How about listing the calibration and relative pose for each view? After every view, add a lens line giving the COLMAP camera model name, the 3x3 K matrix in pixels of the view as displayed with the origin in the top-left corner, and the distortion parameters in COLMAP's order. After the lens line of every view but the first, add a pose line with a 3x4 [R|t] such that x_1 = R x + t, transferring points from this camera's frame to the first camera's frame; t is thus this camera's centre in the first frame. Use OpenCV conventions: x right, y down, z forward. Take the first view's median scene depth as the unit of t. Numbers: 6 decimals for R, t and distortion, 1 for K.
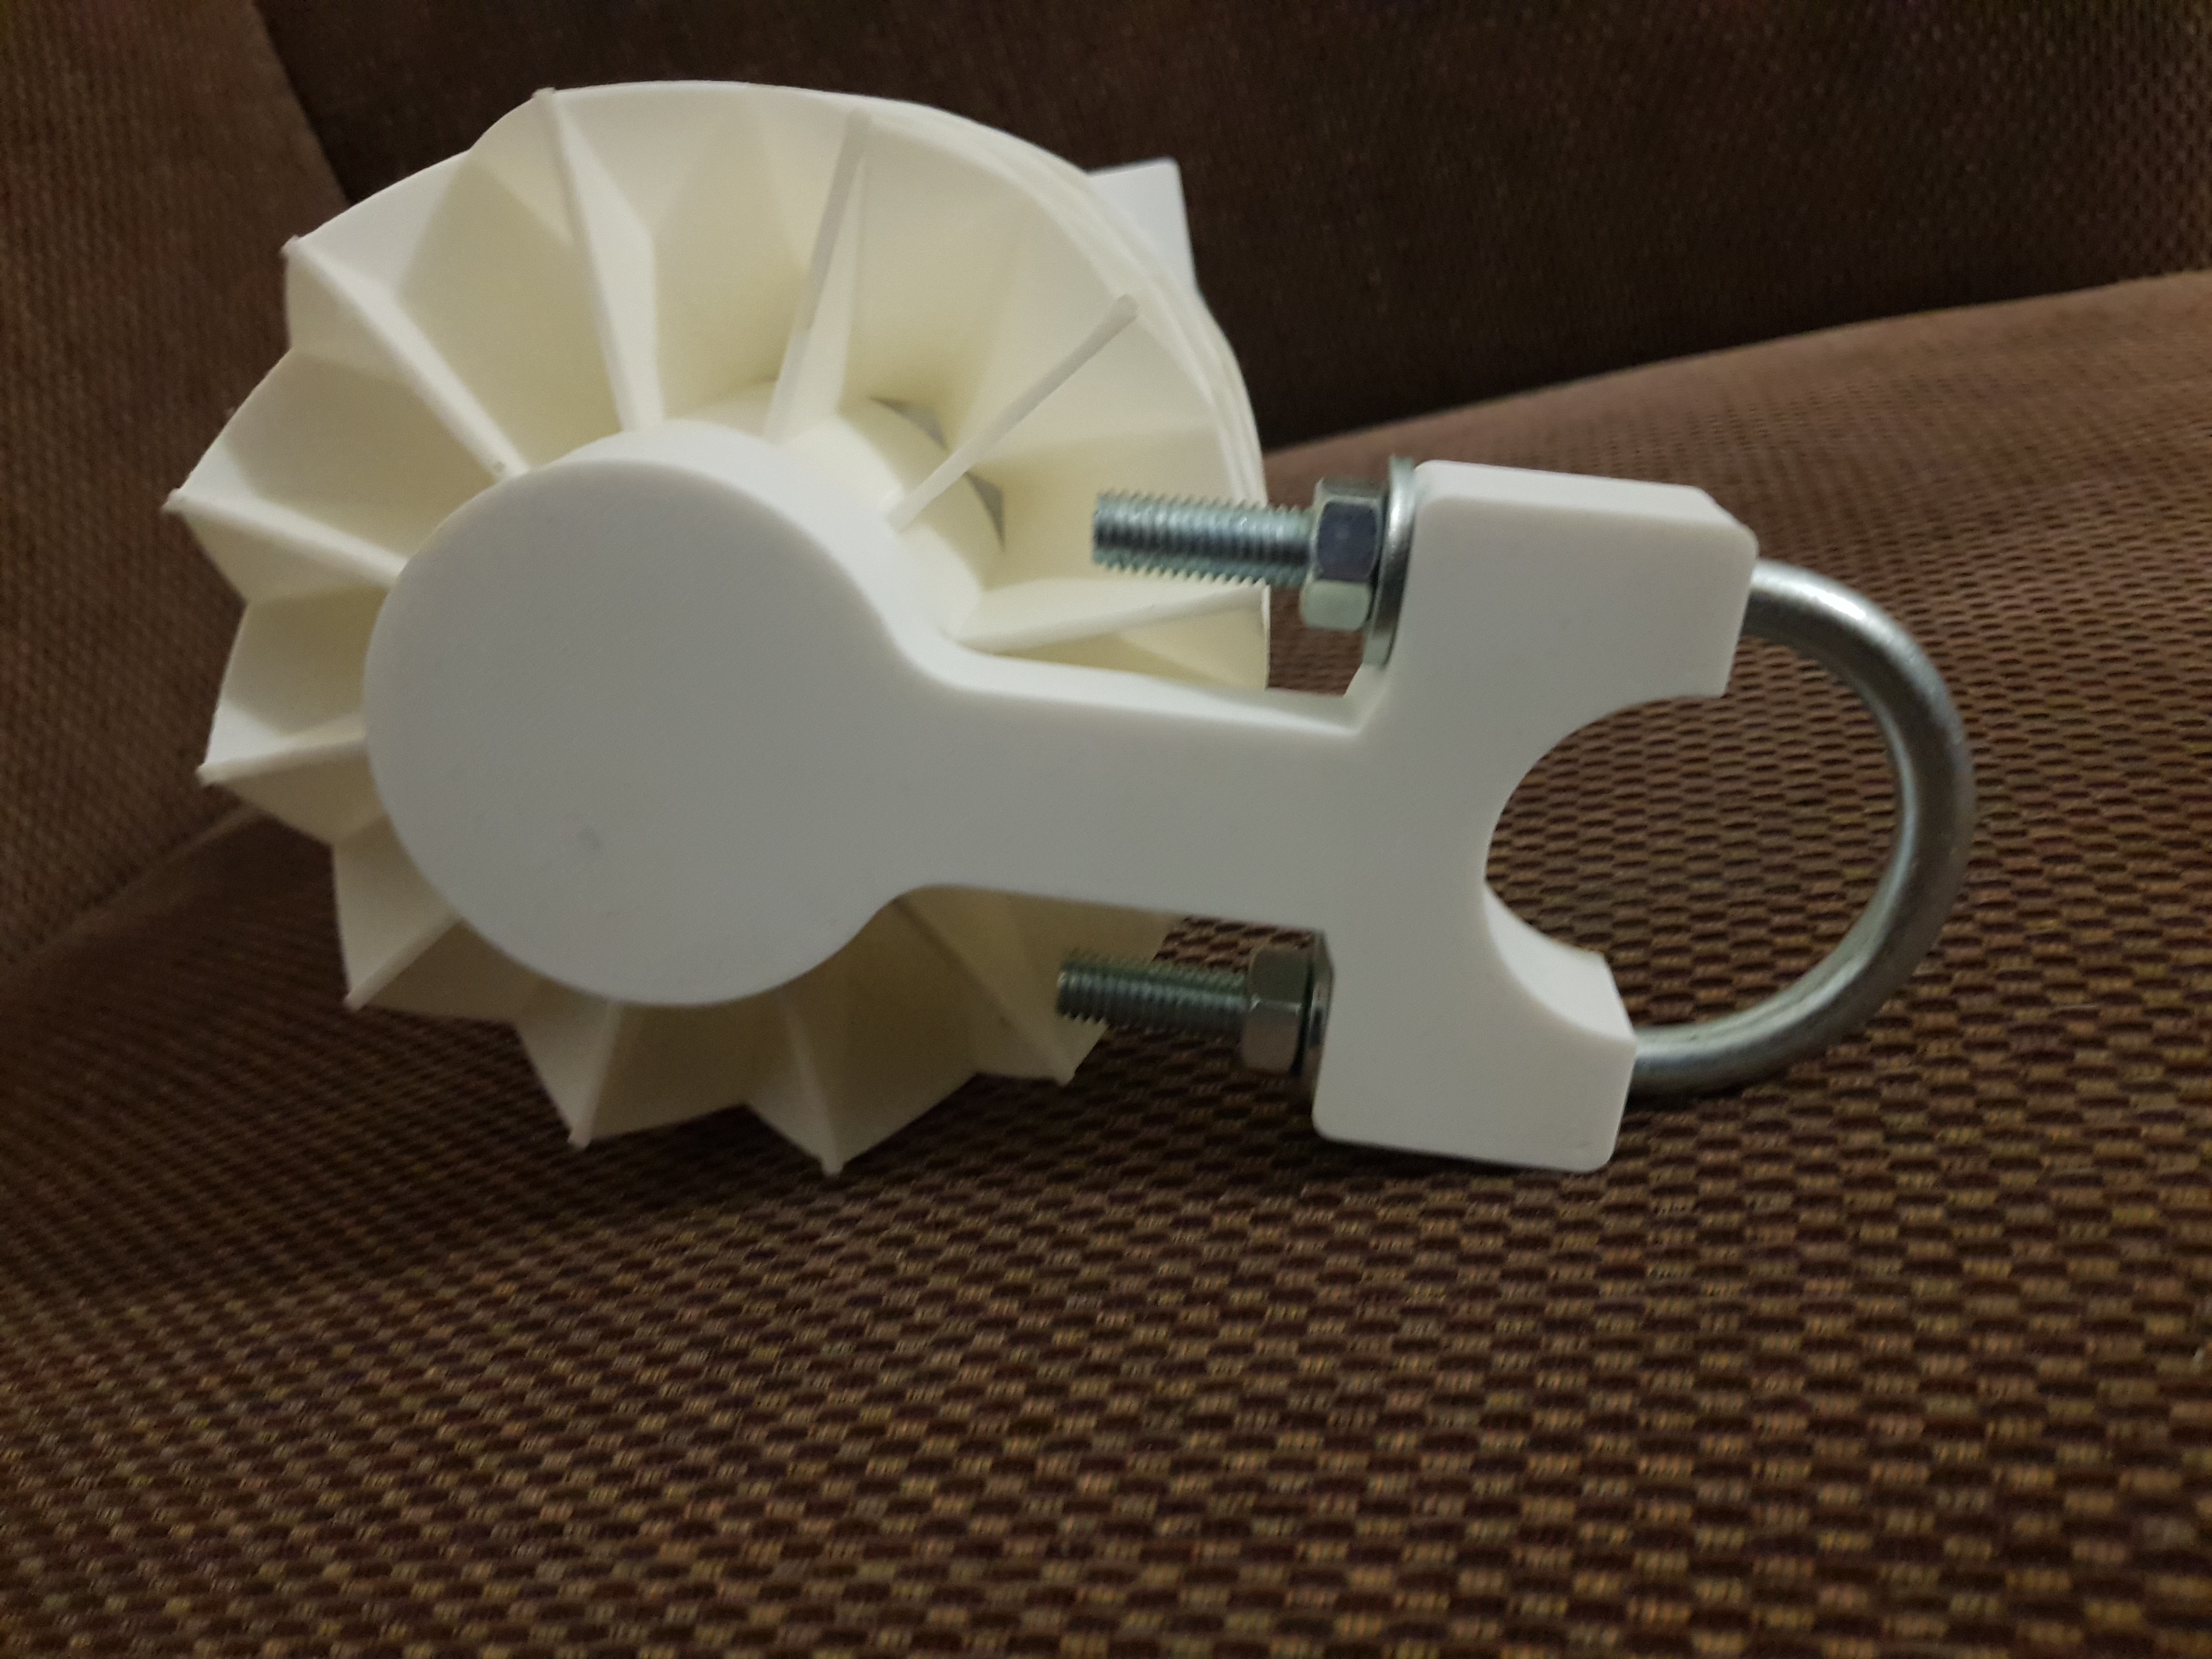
lens RADIAL K [[1702.0, 0, 1082.2], [0, 1702.0, 826.1], [0, 0, 1]] dist [0.010816, -0.092869]
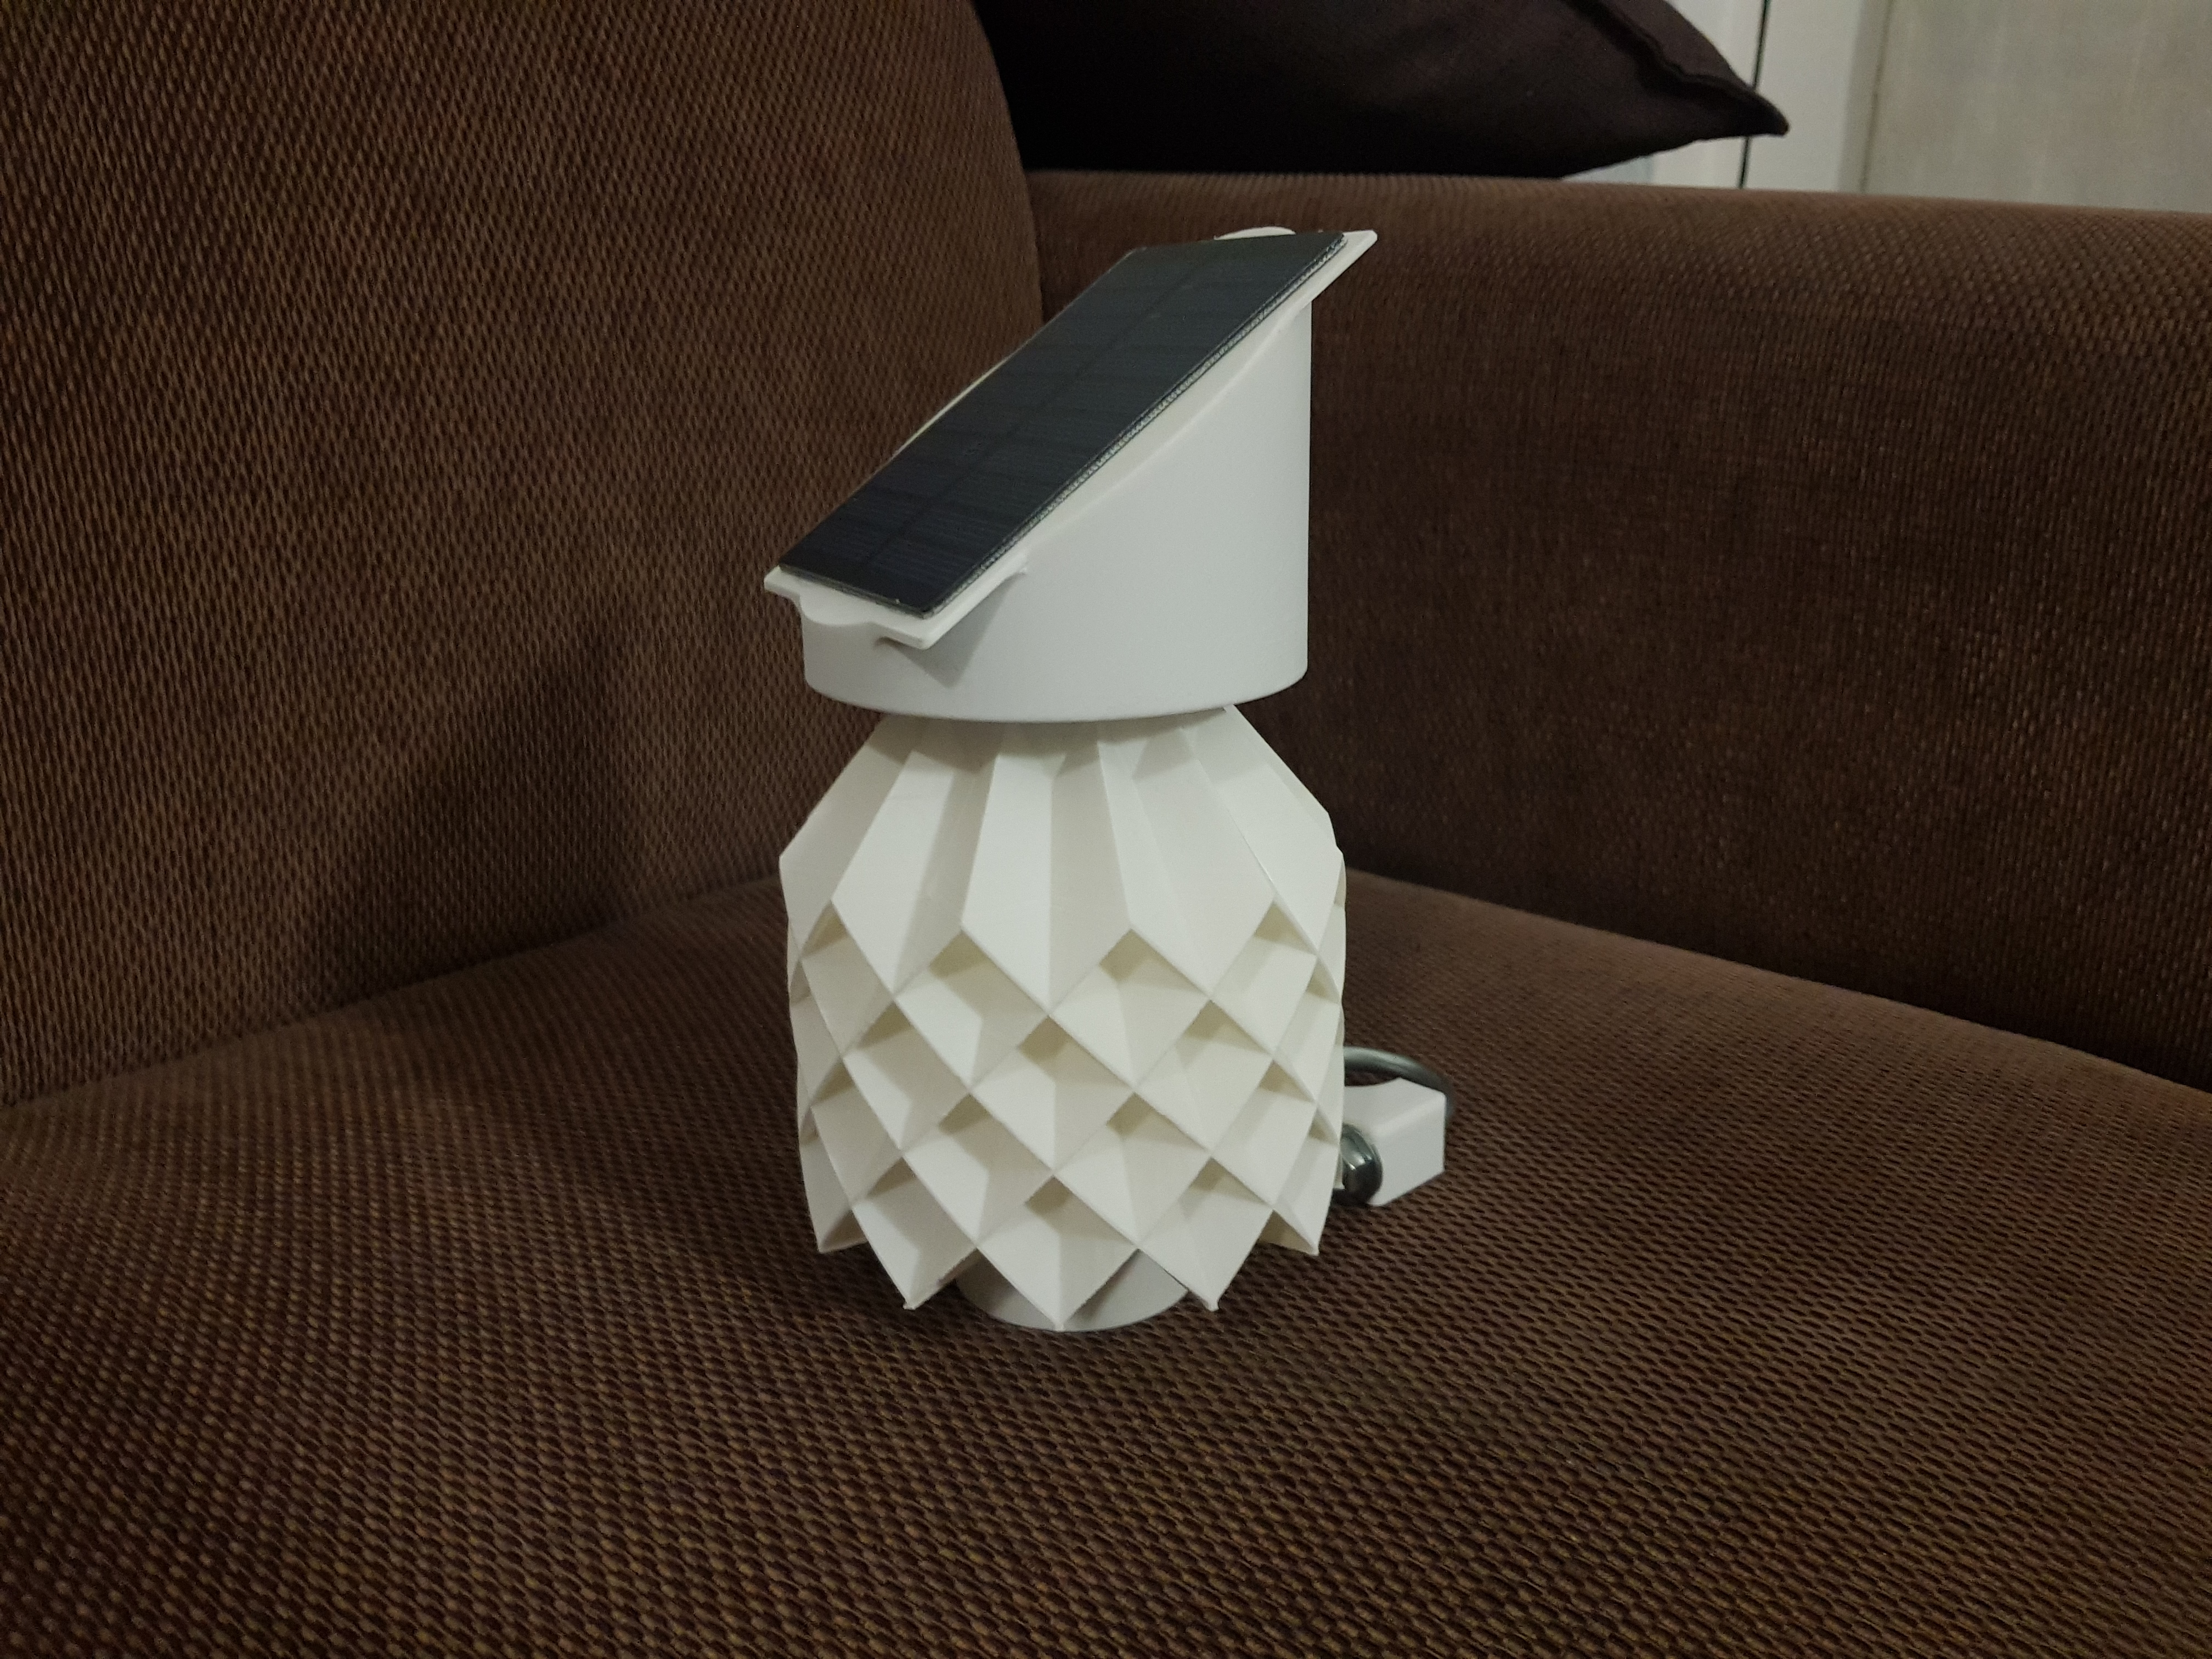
lens RADIAL K [[1702.0, 0, 1097.9], [0, 1702.0, 835.0], [0, 0, 1]] dist [0.010816, -0.092869]
pose [[0.868345, 0.389110, -0.307523, 0.459372], [-0.409503, 0.912307, -0.001957, -0.419213], [0.279794, 0.127631, 0.951539, -0.891747]]
